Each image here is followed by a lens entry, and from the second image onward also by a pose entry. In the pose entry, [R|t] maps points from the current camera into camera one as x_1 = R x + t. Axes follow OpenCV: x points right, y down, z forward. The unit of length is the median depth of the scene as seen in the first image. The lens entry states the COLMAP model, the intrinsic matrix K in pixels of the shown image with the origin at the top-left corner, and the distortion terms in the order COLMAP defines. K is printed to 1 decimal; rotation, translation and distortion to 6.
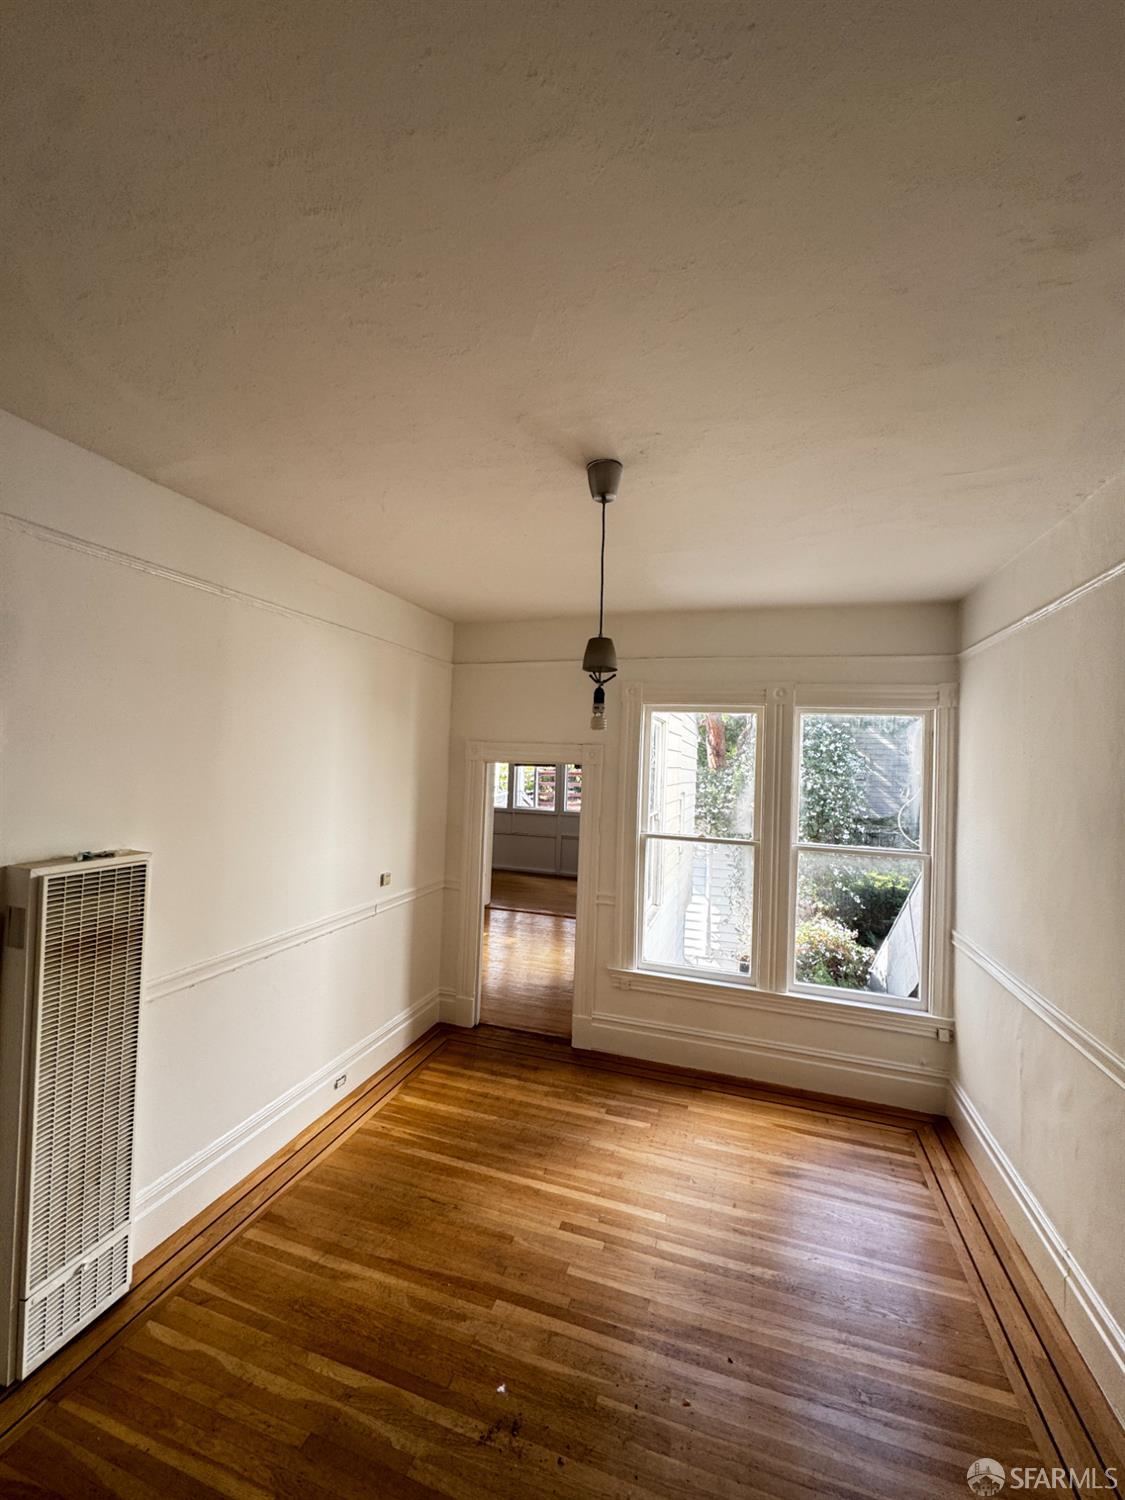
lens RADIAL K [[595.5, 0, 566.6], [0, 595.5, 750.5], [0, 0, 1]] dist [-0.003738, 0.000477]
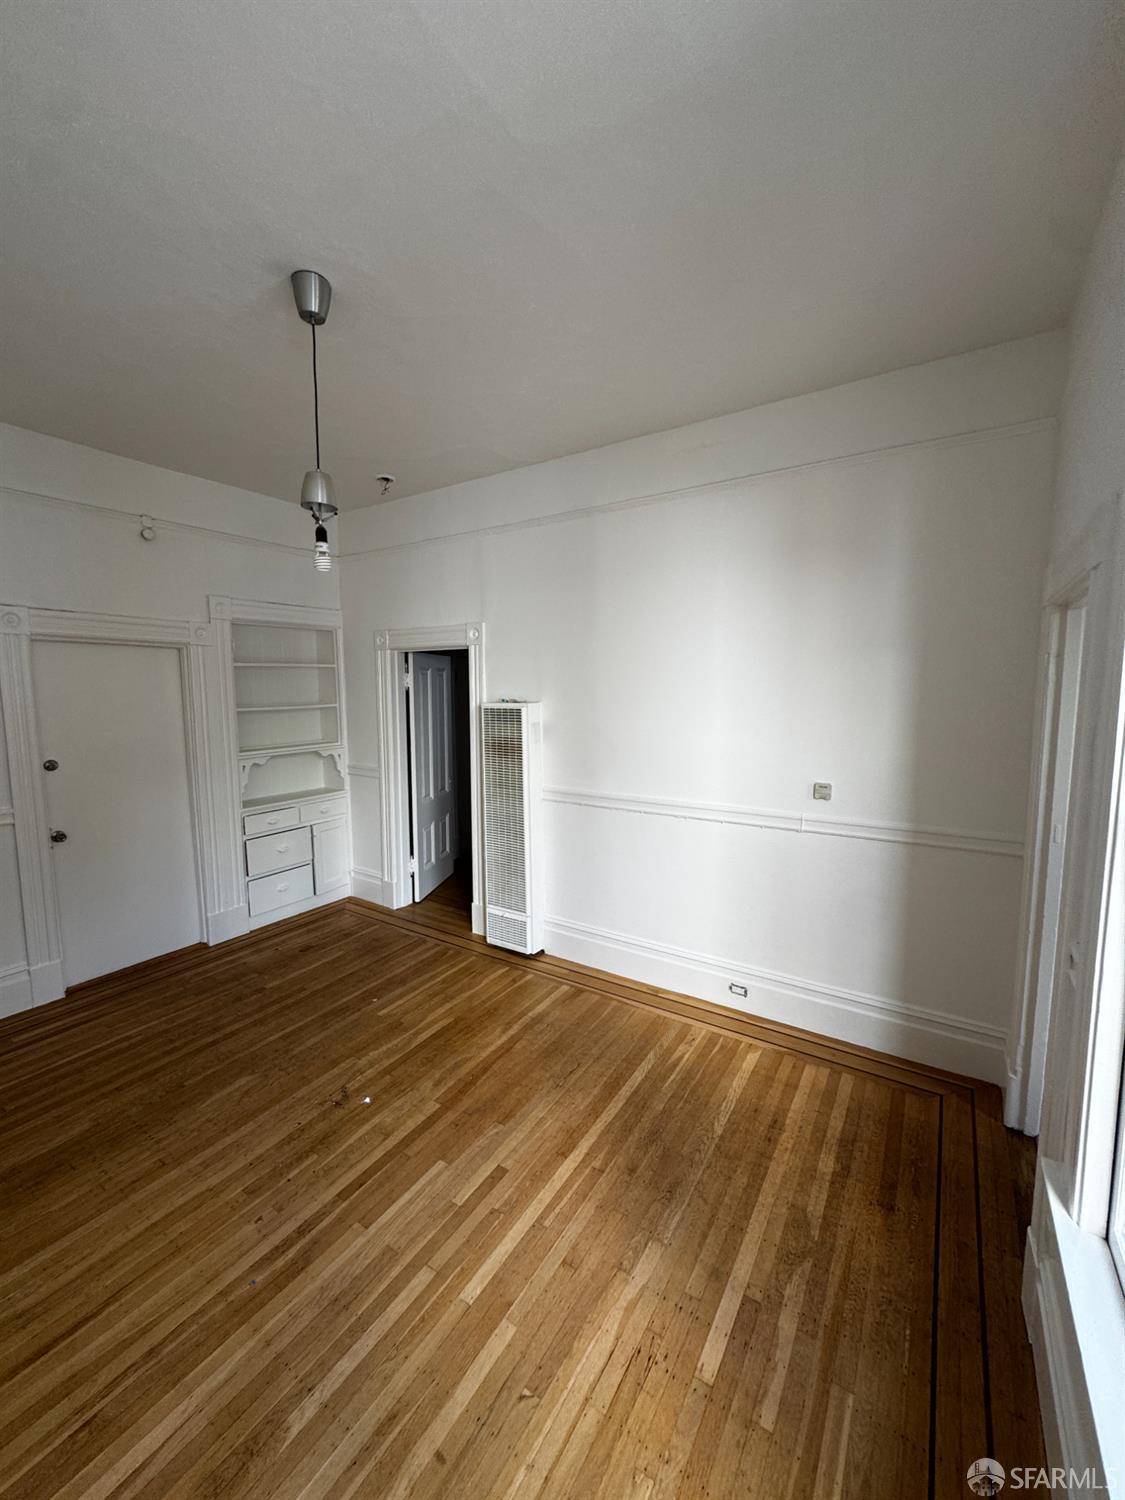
lens RADIAL K [[595.5, 0, 558.2], [0, 595.5, 752.1], [0, 0, 1]] dist [-0.003738, 0.000477]
pose [[-0.270398, 0.076070, -0.959739, 0.722594], [0.014096, 0.997080, 0.075058, 0.157259], [0.962645, 0.006767, -0.270681, 1.293910]]
